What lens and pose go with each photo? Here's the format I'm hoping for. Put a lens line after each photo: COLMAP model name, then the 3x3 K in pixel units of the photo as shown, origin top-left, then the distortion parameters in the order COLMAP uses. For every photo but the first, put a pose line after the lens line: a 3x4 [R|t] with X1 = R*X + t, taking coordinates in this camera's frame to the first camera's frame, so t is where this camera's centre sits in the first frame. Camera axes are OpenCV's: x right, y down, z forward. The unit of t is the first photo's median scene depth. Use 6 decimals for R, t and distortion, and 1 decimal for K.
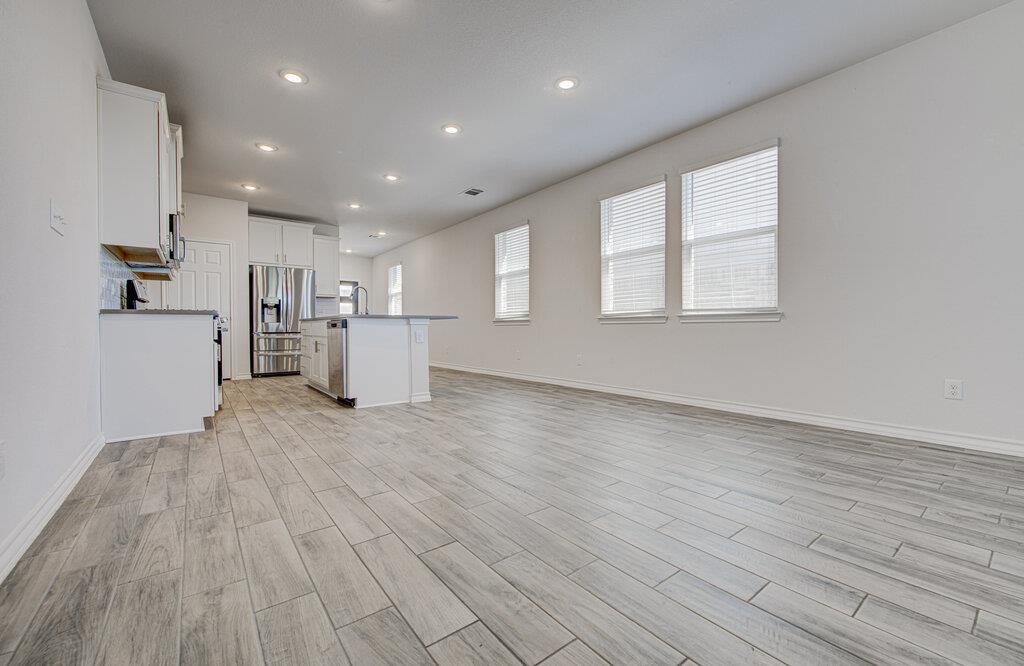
lens RADIAL K [[412.2, 0, 512.0], [0, 412.2, 333.0], [0, 0, 1]] dist [-0.000469, -0.000187]
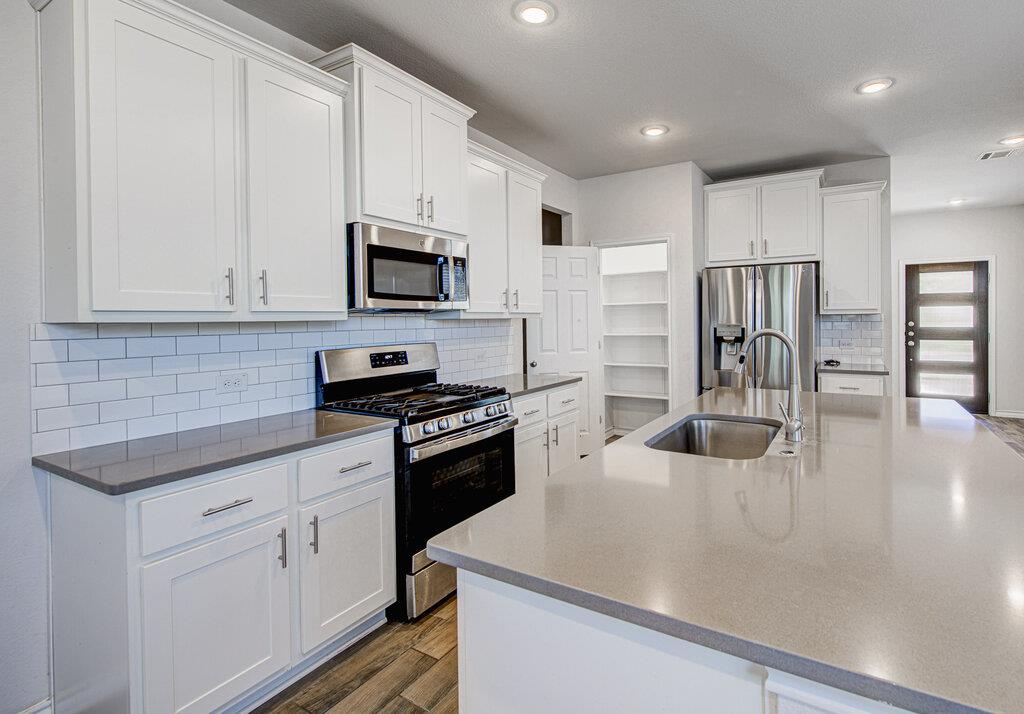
lens RADIAL K [[484.3, 0, 583.7], [0, 484.3, 322.4], [0, 0, 1]] dist [-0.004058, -0.000752]
pose [[0.410566, 0.004662, -0.911819, -0.111946], [-0.000579, 0.999988, 0.004852, -0.121623], [0.911830, -0.001464, 0.410564, 0.751505]]
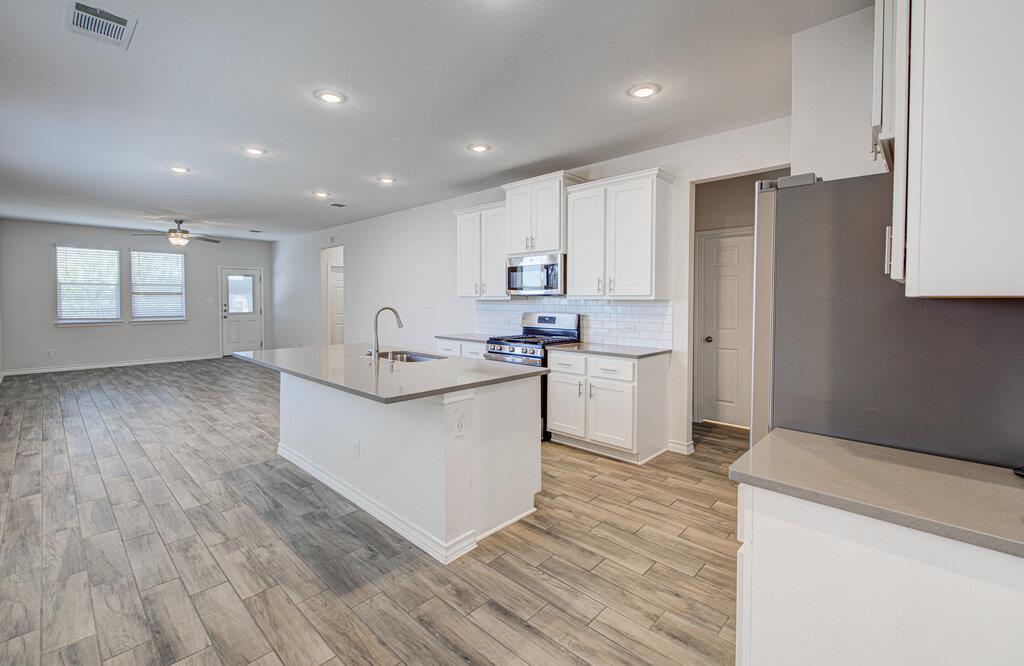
lens RADIAL K [[443.0, 0, 500.0], [0, 443.0, 310.6], [0, 0, 1]] dist [0.000091, -0.000163]
pose [[-0.988842, 0.005273, -0.148878, -0.443359], [-0.000648, 0.999212, 0.039692, -0.136271], [0.148970, 0.039345, -0.988059, 1.700007]]
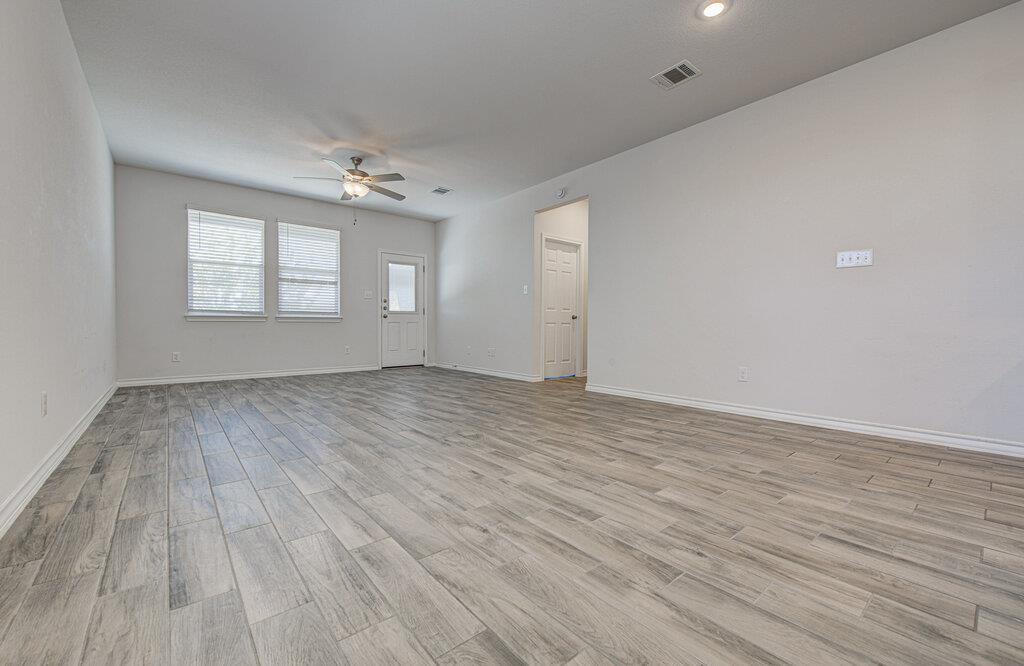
lens RADIAL K [[412.2, 0, 512.0], [0, 412.2, 333.0], [0, 0, 1]] dist [-0.000469, -0.000187]
pose [[-0.998988, -0.000489, -0.044964, 0.114135], [-0.001831, 0.999554, 0.029812, -0.012757], [0.044929, 0.029864, -0.998544, 0.978992]]
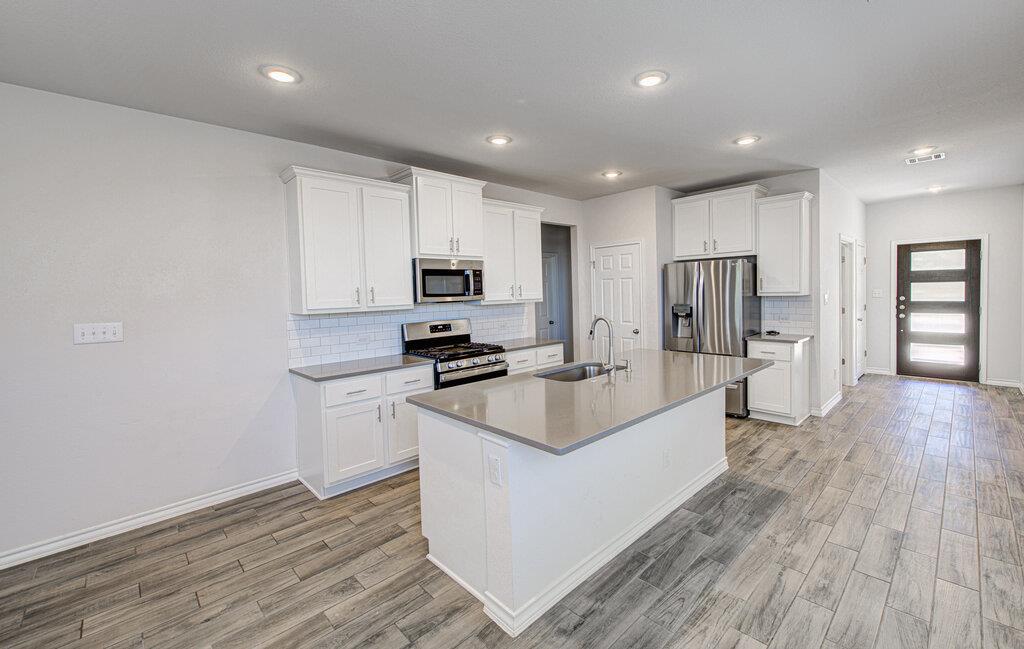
lens RADIAL K [[427.8, 0, 548.1], [0, 427.8, 305.3], [0, 0, 1]] dist [-0.000352, -0.000270]
pose [[0.145702, 0.035369, -0.988696, 0.185817], [0.012257, 0.999220, 0.037552, -0.153543], [0.989253, -0.017590, 0.145155, 0.863790]]
